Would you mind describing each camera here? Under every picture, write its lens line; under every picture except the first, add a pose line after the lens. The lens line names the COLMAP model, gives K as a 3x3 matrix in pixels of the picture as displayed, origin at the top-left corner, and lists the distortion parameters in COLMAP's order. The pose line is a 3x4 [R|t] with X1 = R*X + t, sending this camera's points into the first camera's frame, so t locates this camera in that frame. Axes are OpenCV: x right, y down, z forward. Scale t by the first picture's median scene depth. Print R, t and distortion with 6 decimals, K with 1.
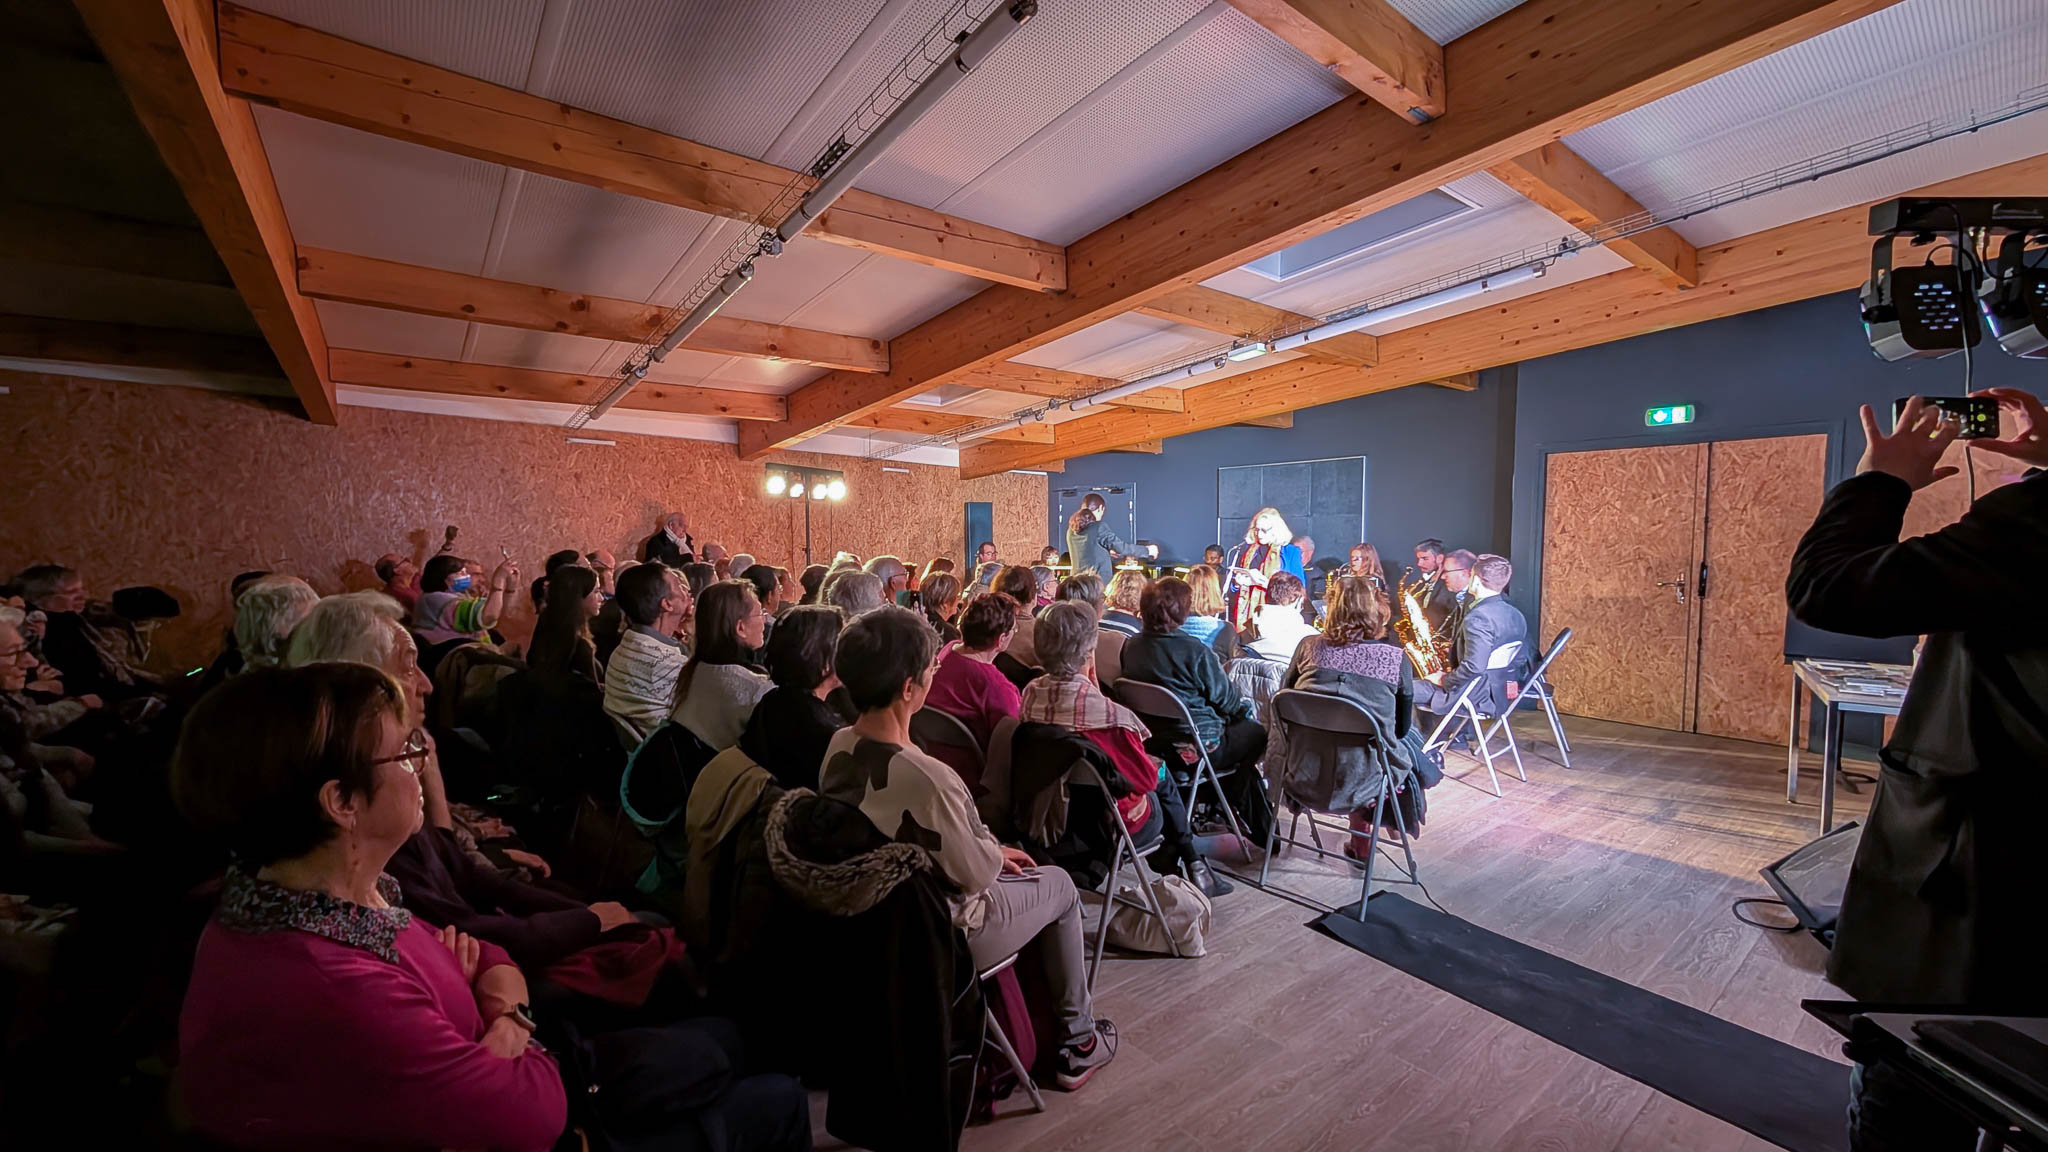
lens RADIAL K [[780.2, 0, 1001.4], [0, 780.2, 564.2], [0, 0, 1]] dist [-0.001078, -0.000095]
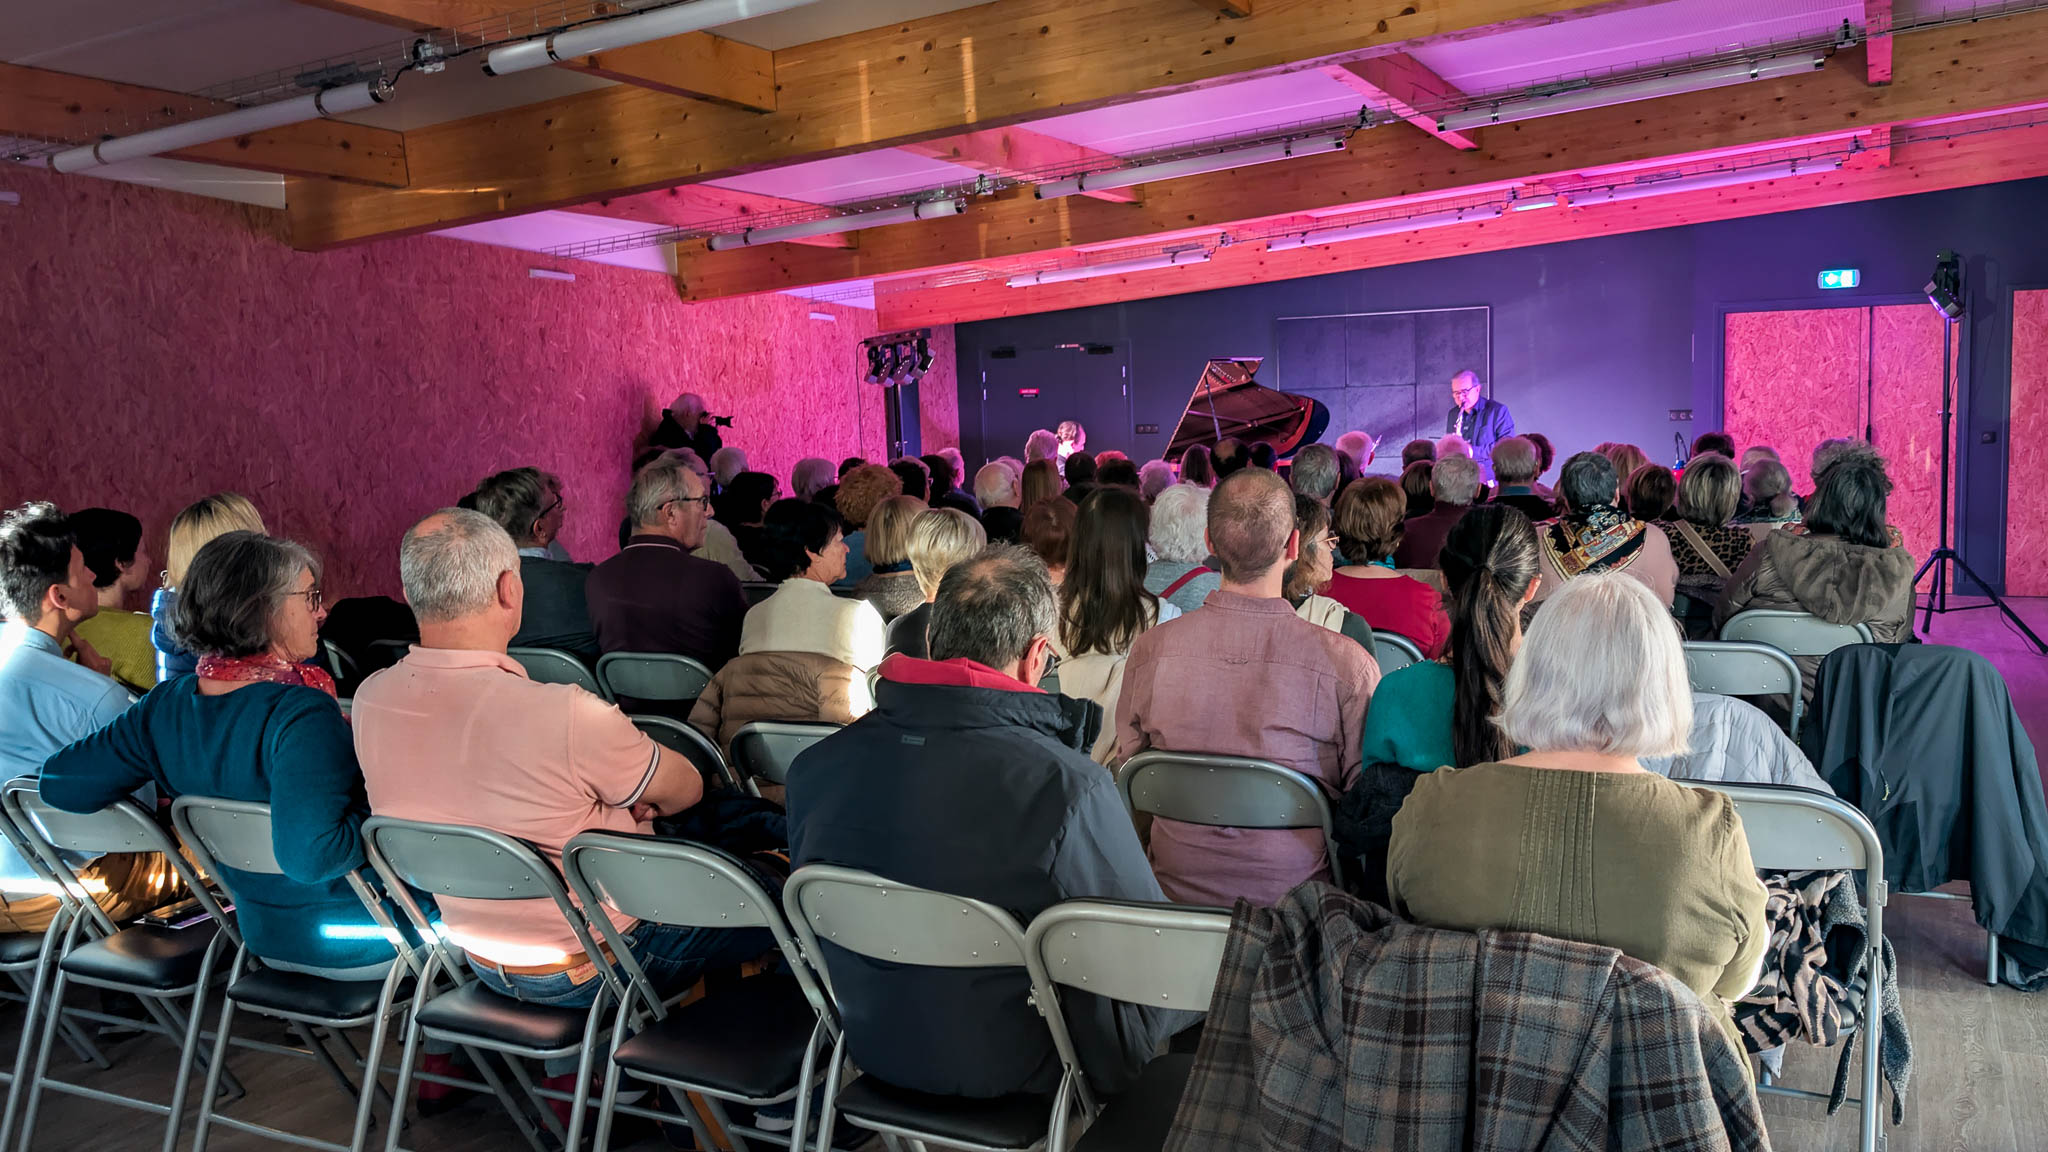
lens RADIAL K [[1653.6, 0, 1088.1], [0, 1653.6, 581.8], [0, 0, 1]] dist [0.011441, -0.042998]
pose [[0.886137, -0.067183, 0.458527, -1.005409], [0.042294, 0.997031, 0.064348, 0.020510], [-0.461489, -0.037628, 0.886348, -0.460022]]
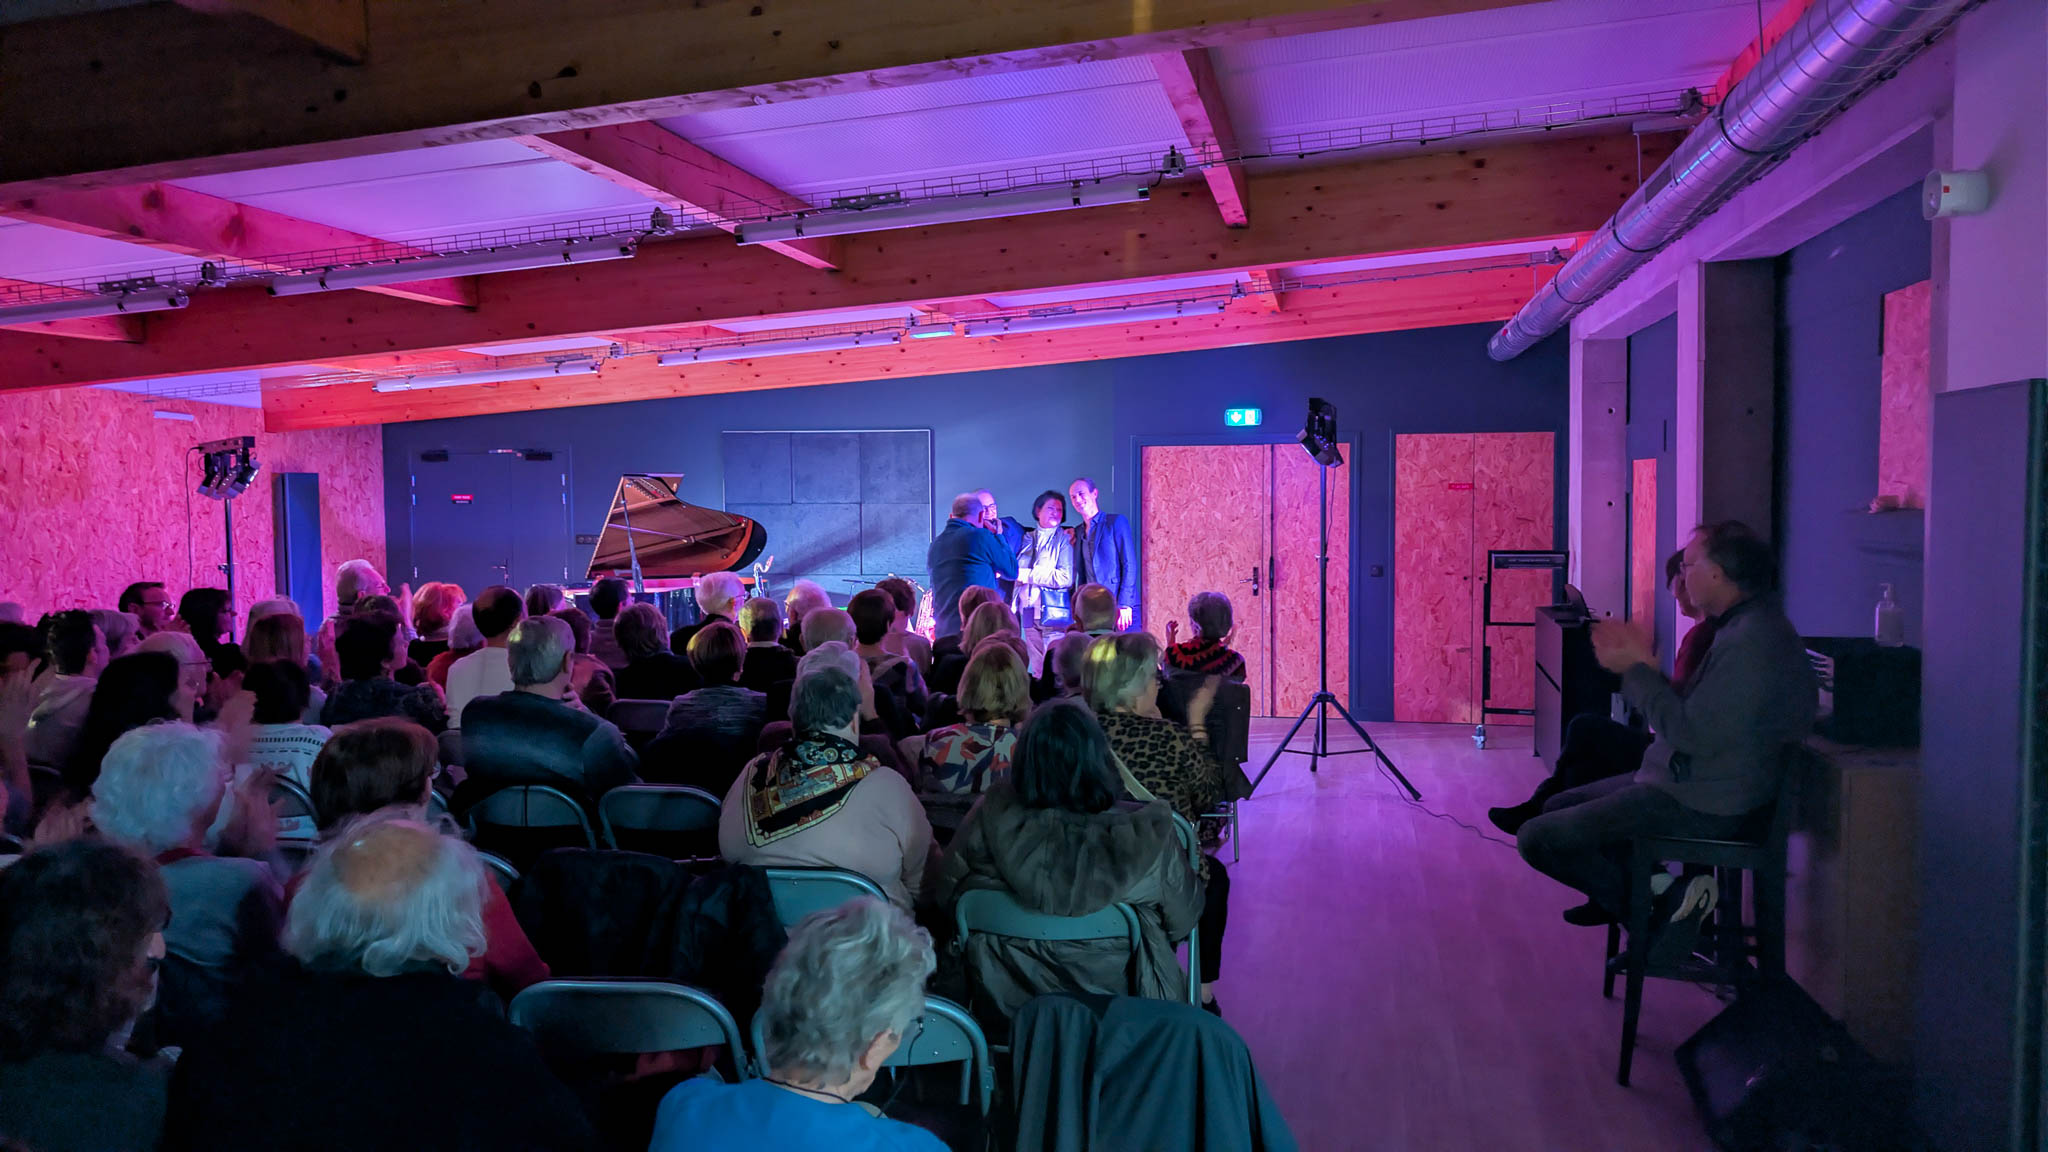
lens RADIAL K [[1459.4, 0, 1058.9], [0, 1459.4, 575.6], [0, 0, 1]] dist [0.027408, -0.021174]
pose [[0.743050, -0.037298, 0.668195, -0.649132], [0.028009, 0.999304, 0.024634, -0.032405], [-0.668649, 0.000412, 0.743578, -0.296204]]
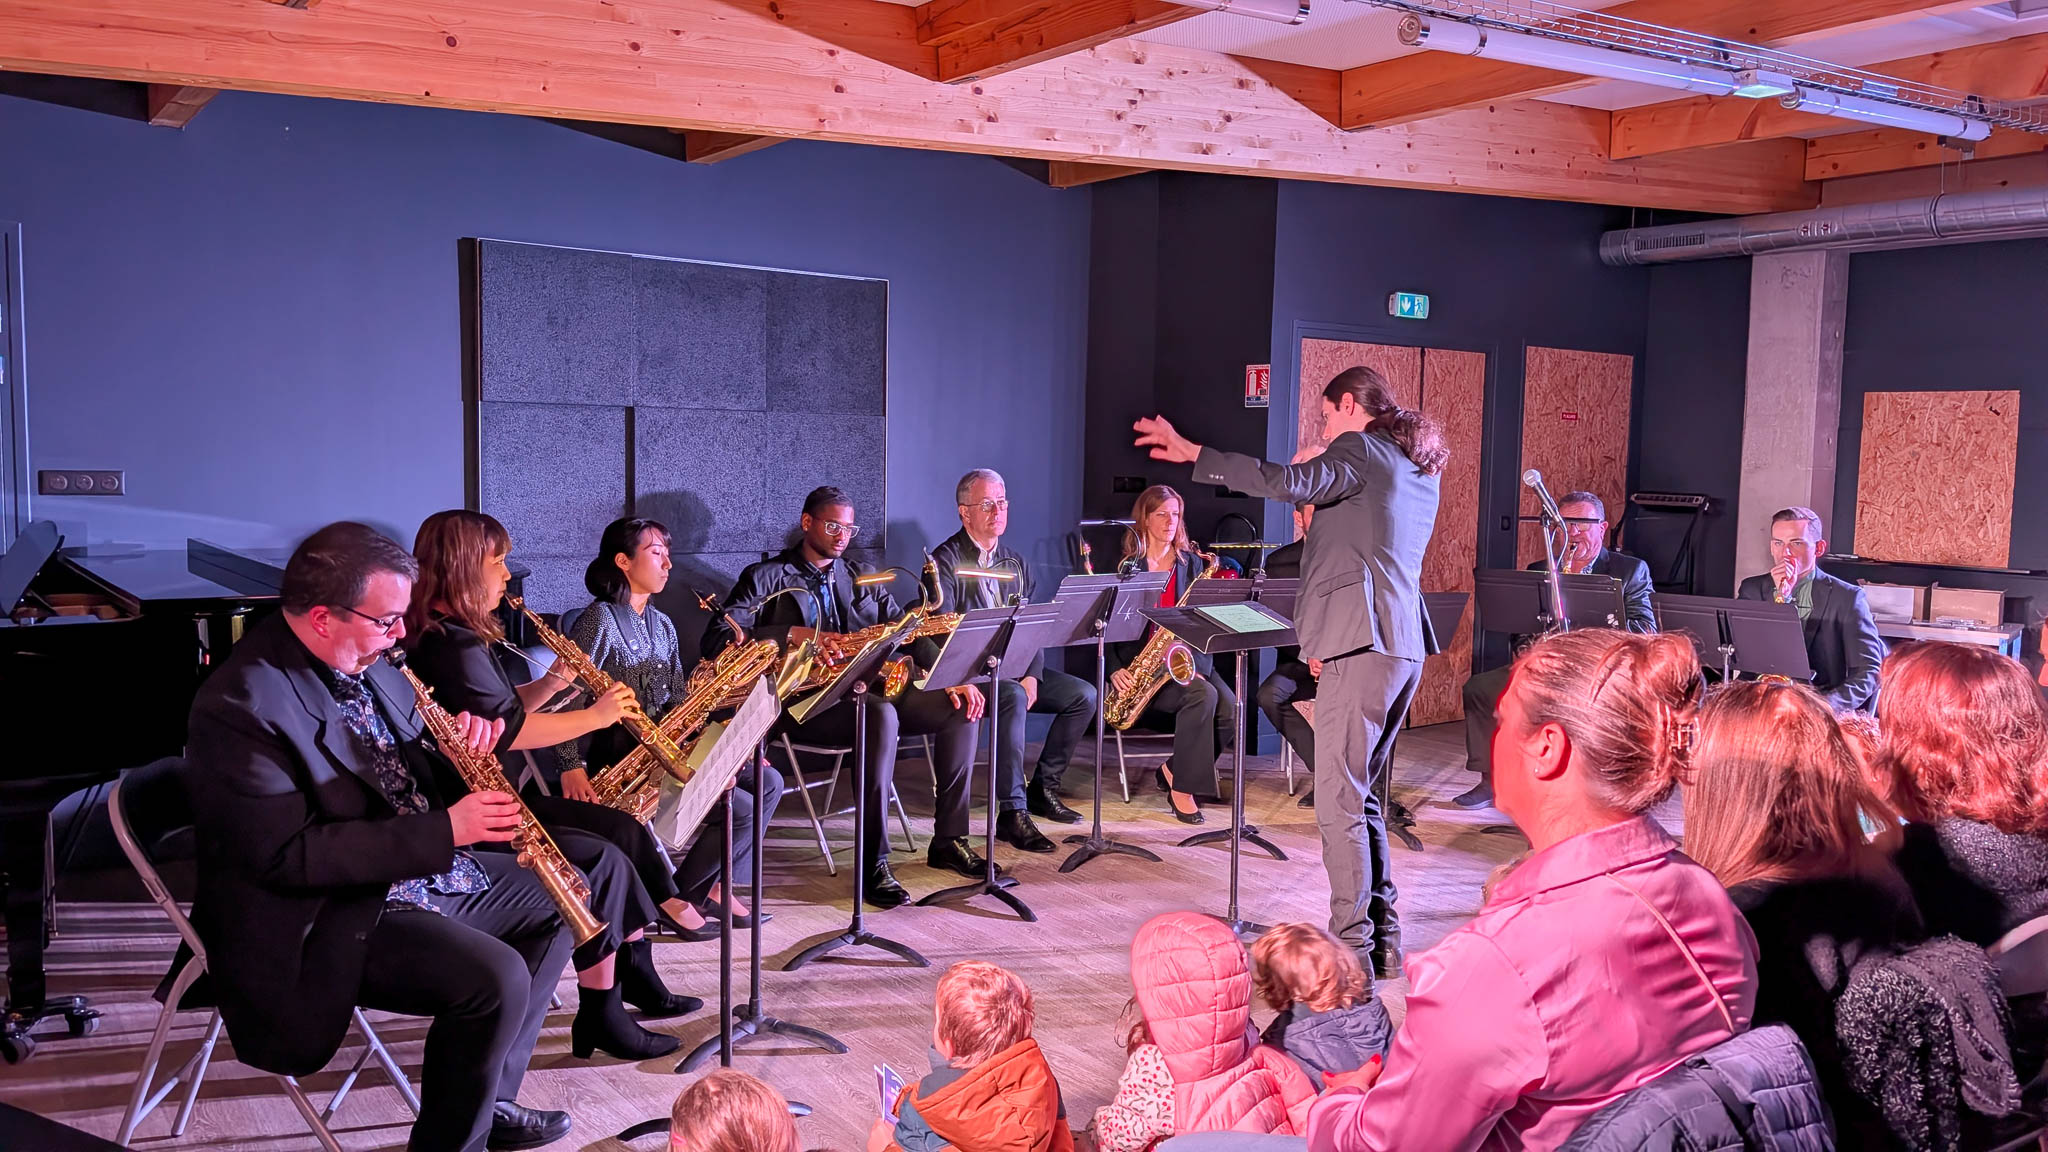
lens RADIAL K [[1459.4, 0, 1003.6], [0, 1459.4, 577.2], [0, 0, 1]] dist [0.027408, -0.021174]
pose [[0.003383, -0.092388, 0.995717, -0.532808], [0.015289, 0.995611, 0.092327, -0.069605], [-0.999877, 0.014911, 0.004780, 1.369148]]
